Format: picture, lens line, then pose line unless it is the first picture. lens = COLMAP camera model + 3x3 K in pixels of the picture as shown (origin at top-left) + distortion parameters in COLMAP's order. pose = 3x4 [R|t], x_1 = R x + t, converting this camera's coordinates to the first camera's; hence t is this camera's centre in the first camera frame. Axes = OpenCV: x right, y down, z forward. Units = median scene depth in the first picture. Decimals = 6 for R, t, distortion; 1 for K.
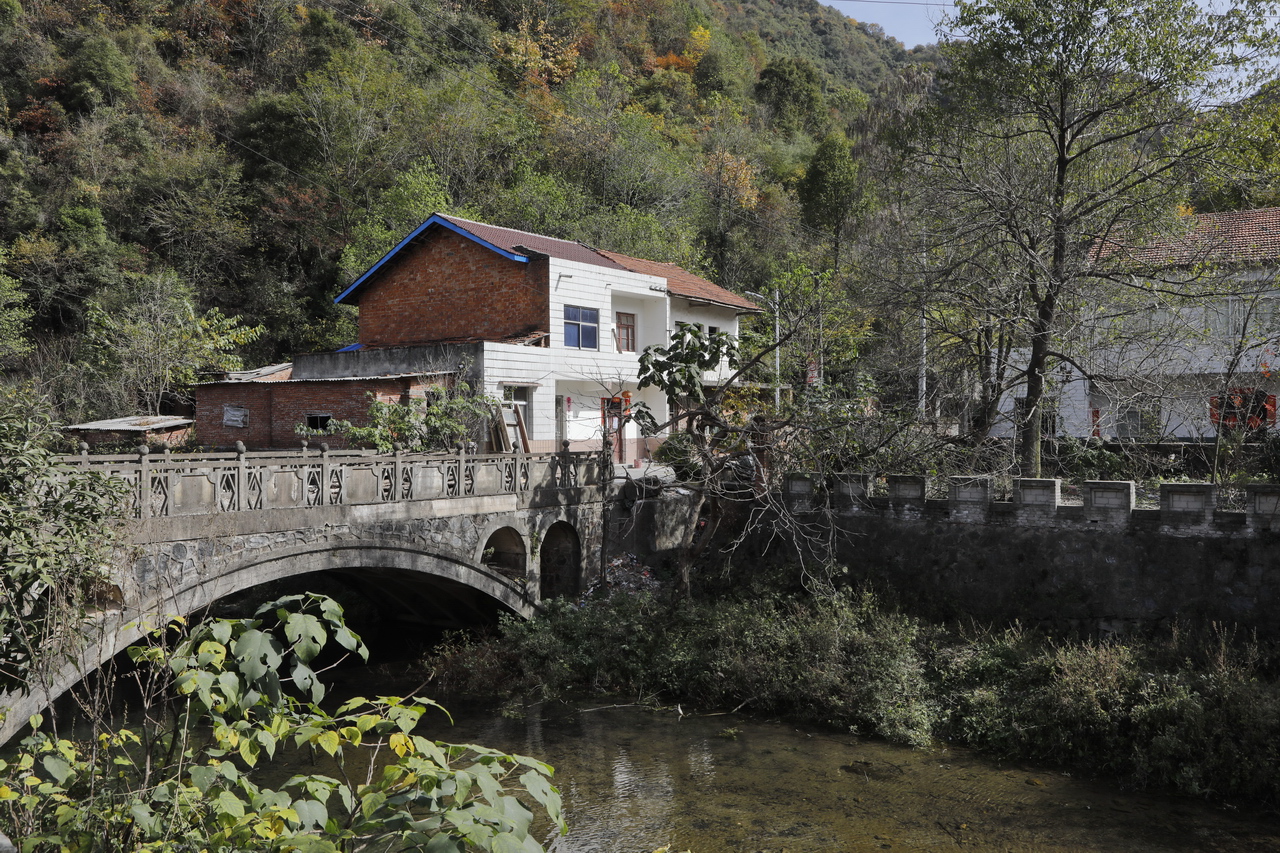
lens RADIAL K [[1122.1, 0, 641.5], [0, 1122.1, 417.1], [0, 0, 1]] dist [-0.020280, 0.025351]
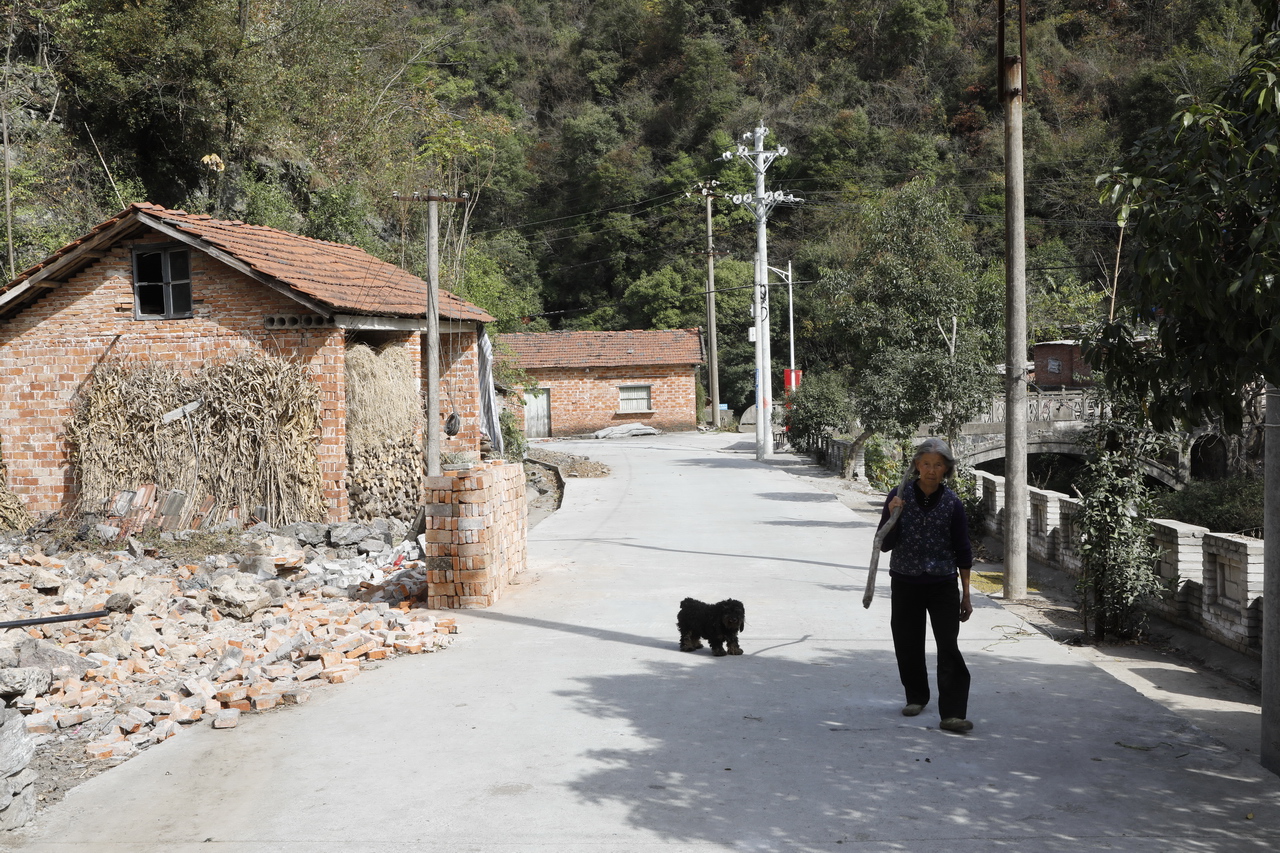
lens RADIAL K [[1401.7, 0, 640.4], [0, 1401.7, 425.6], [0, 0, 1]] dist [-0.012339, 0.000000]
pose [[0.716776, 0.015011, -0.697142, 0.496910], [0.035763, 0.997661, 0.058252, -0.044279], [0.696386, -0.066686, 0.714562, -0.673724]]
